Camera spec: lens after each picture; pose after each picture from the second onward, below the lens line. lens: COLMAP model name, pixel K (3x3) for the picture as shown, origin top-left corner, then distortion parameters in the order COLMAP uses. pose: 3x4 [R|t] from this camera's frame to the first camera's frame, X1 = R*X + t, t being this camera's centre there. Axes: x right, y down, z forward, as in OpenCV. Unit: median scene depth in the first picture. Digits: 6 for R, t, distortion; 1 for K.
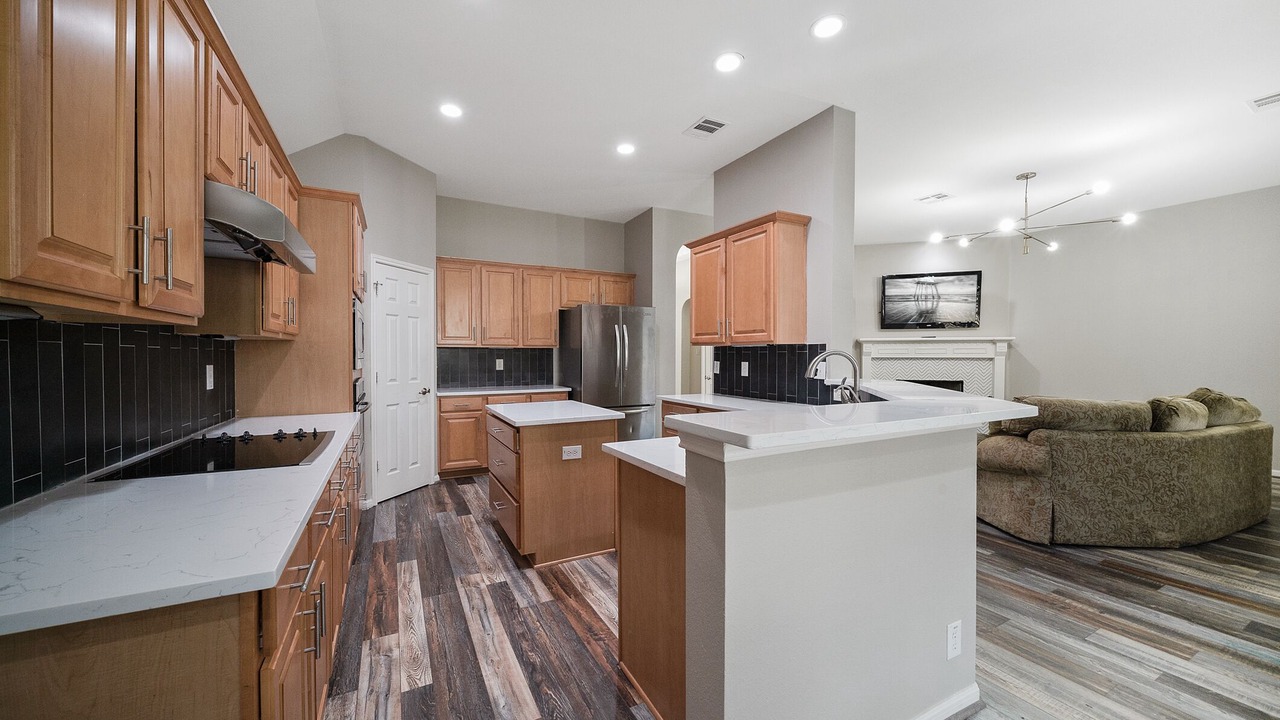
lens RADIAL K [[470.0, 0, 641.8], [0, 470.0, 350.8], [0, 0, 1]] dist [-0.019969, -0.000034]
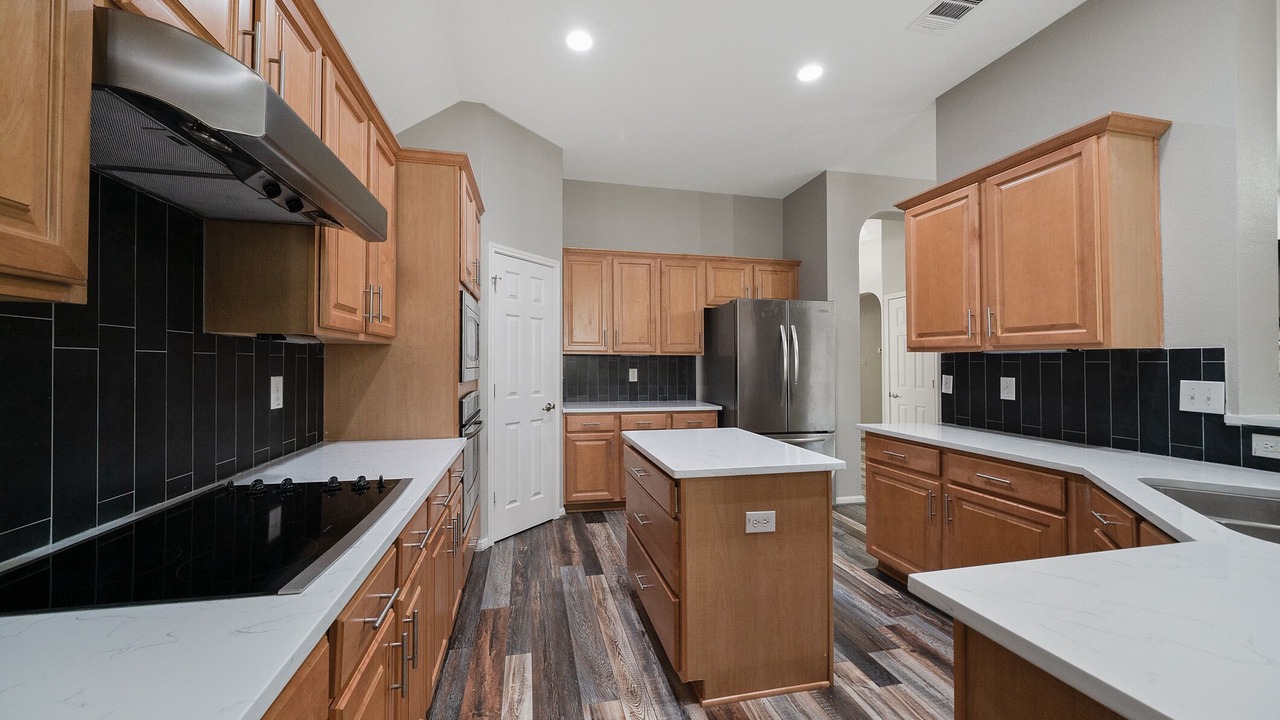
lens RADIAL K [[508.9, 0, 640.0], [0, 508.9, 360.0], [0, 0, 1]] dist [0.010923, -0.000461]
pose [[0.964663, 0.002779, -0.263472, -0.081038], [-0.002378, 0.999995, 0.001841, 0.001130], [0.263476, -0.001149, 0.964665, 0.196853]]
